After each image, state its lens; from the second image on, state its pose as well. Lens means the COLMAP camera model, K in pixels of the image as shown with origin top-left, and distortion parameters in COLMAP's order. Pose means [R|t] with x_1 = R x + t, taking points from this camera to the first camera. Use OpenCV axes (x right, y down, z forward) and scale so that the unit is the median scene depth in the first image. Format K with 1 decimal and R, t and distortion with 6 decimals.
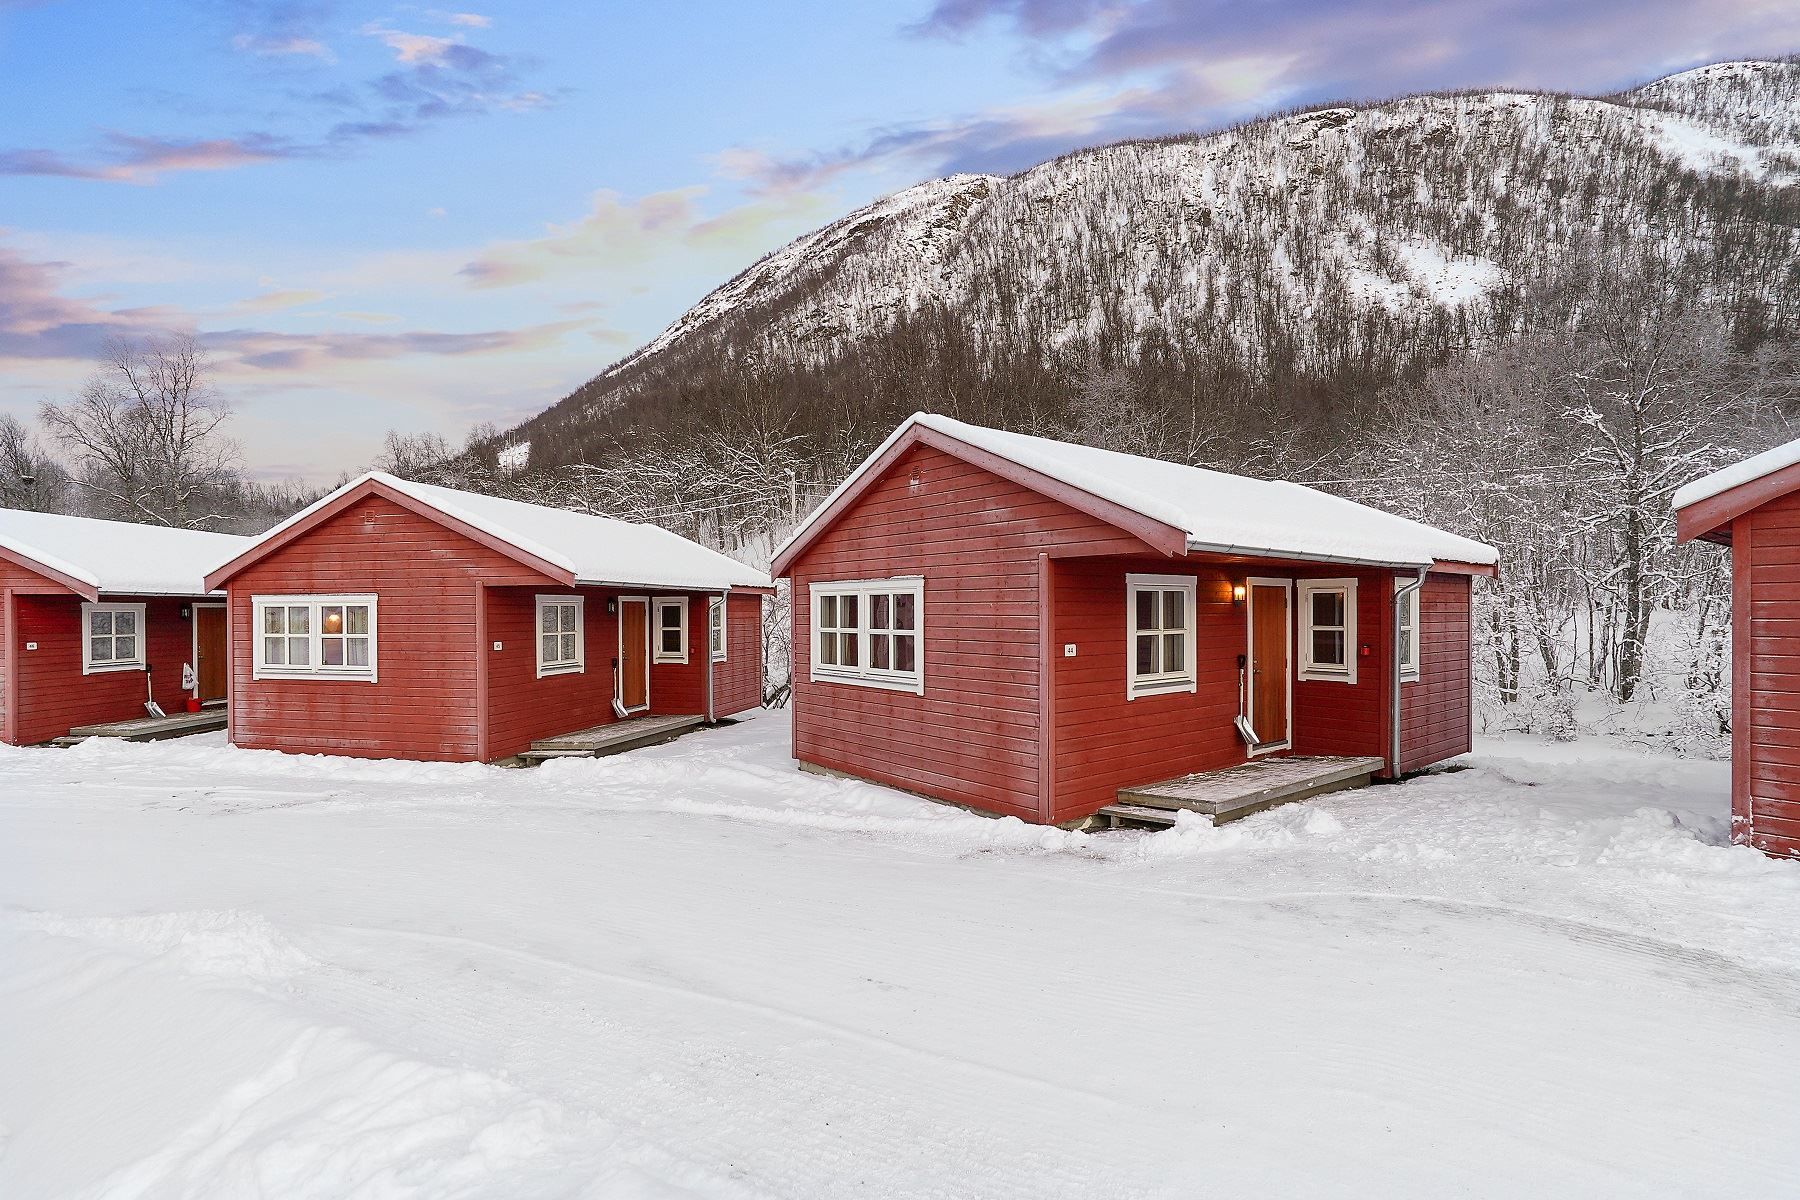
lens RADIAL K [[847.5, 0, 900.0], [0, 847.5, 600.0], [0, 0, 1]] dist [-0.000434, 0.012710]
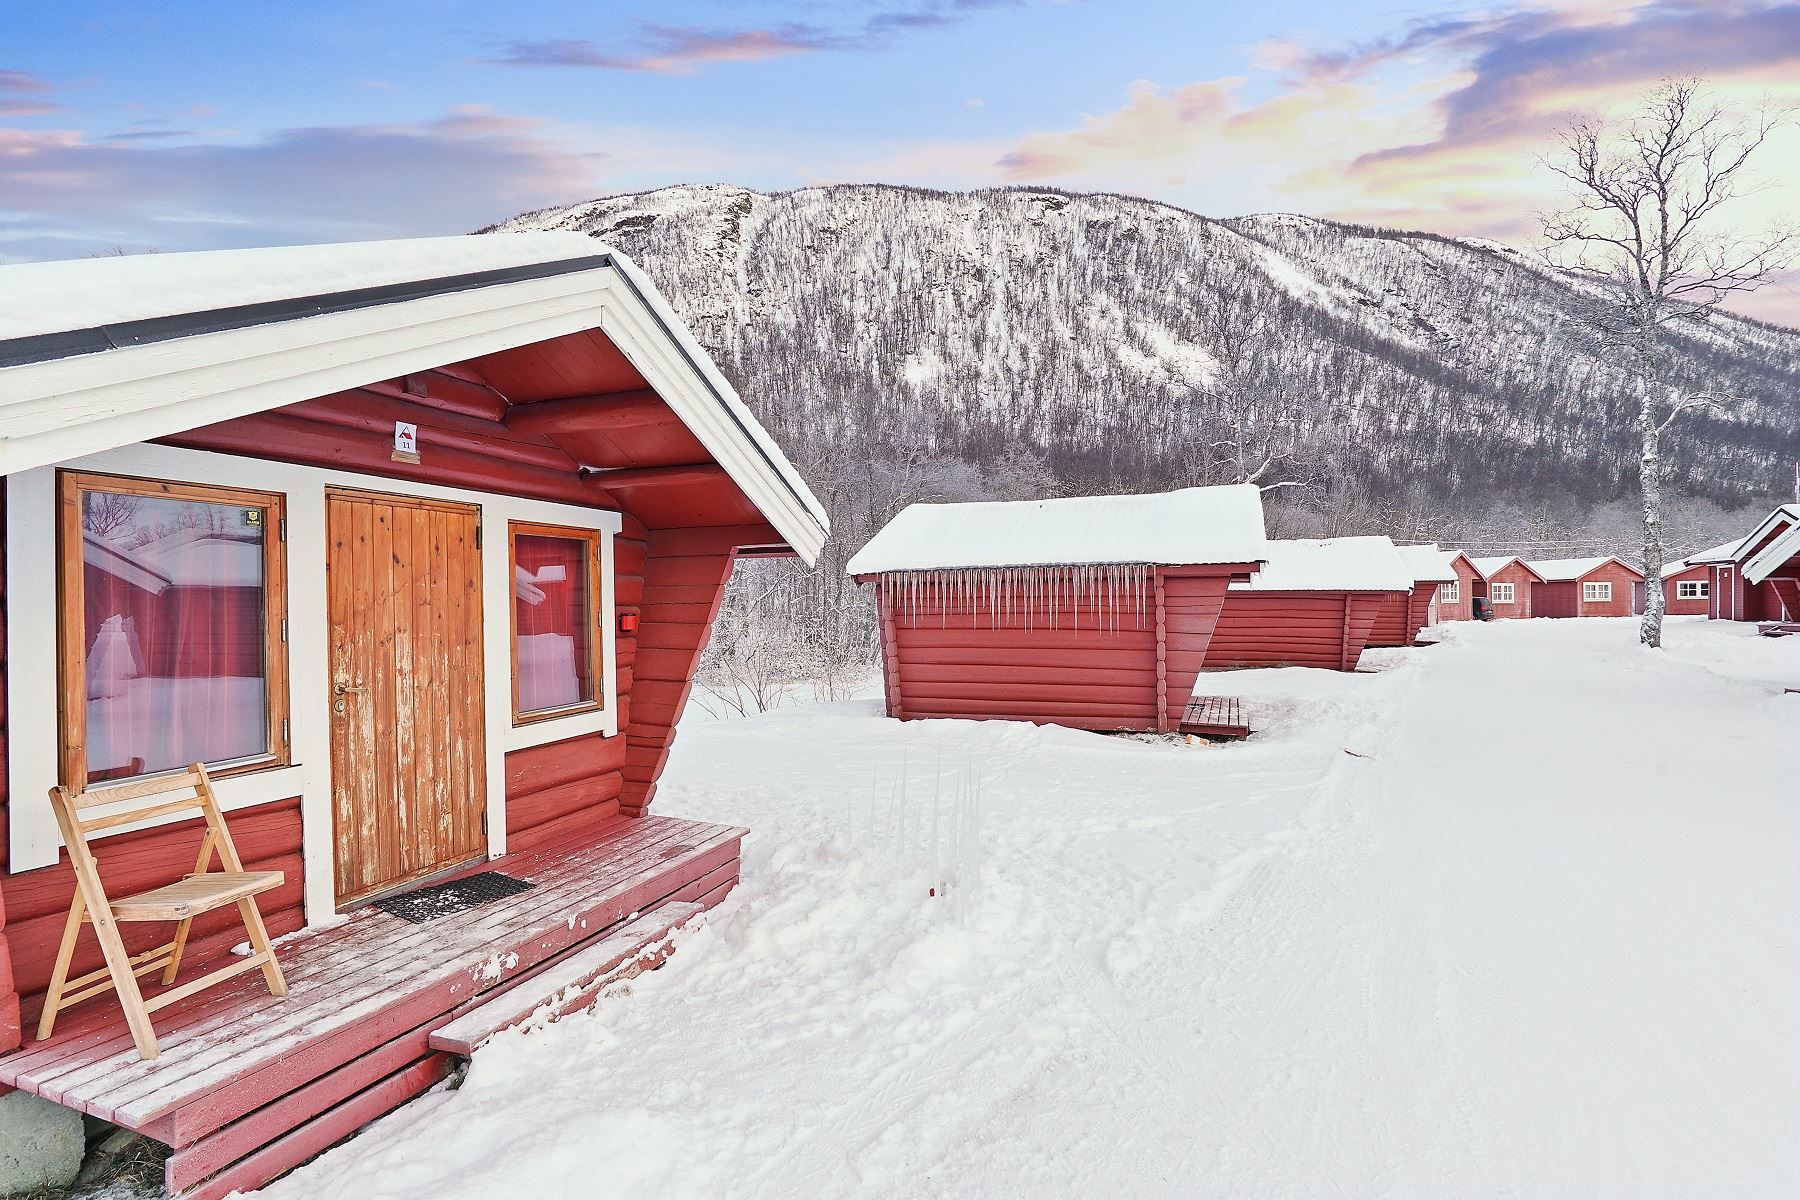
lens RADIAL K [[837.8, 0, 900.0], [0, 837.8, 600.0], [0, 0, 1]] dist [0.001339, 0.000218]
pose [[0.930620, -0.001976, 0.365981, -0.165921], [0.000581, 0.999992, 0.003923, 0.001914], [-0.365986, -0.003438, 0.930614, -0.052300]]
